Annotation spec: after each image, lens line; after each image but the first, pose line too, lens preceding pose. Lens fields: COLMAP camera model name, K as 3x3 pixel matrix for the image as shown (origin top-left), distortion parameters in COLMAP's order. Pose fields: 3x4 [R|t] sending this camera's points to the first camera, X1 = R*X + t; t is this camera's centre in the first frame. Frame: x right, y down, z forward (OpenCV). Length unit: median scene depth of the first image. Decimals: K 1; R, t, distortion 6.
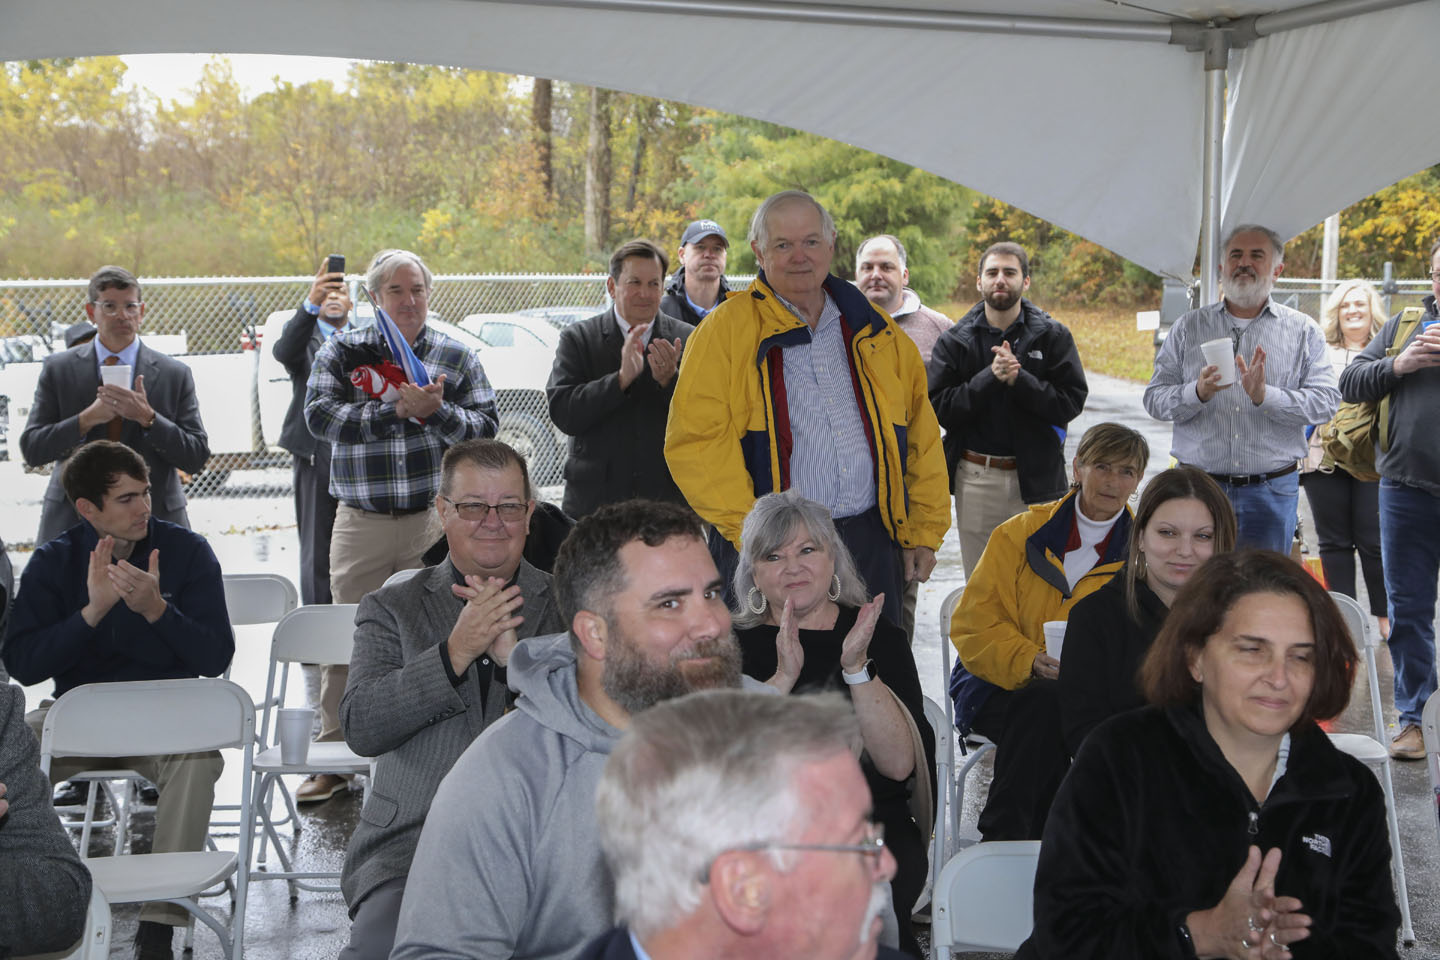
lens RADIAL K [[2216.2, 0, 720.0], [0, 2216.2, 480.0], [0, 0, 1]] dist [0.302120, 0.011159]
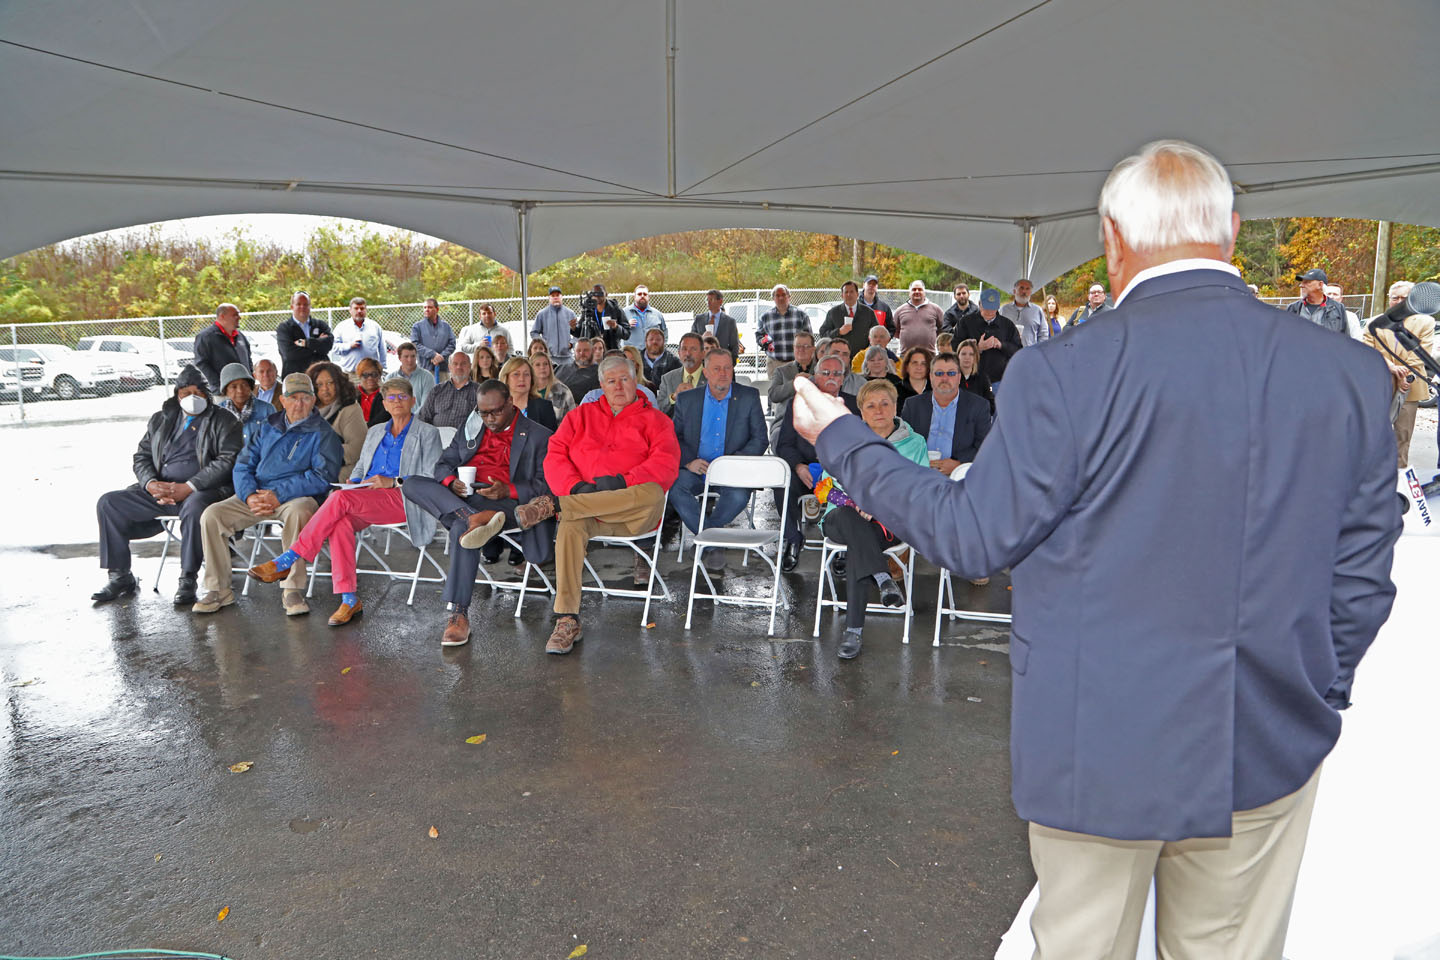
lens RADIAL K [[978.5, 0, 720.0], [0, 978.5, 480.0], [0, 0, 1]] dist [-0.075634, 0.000725]
pose [[0.981496, 0.032961, -0.188622, 0.052770], [-0.013346, 0.994453, 0.104333, 0.044108], [0.191015, -0.099885, 0.976492, -0.542010]]
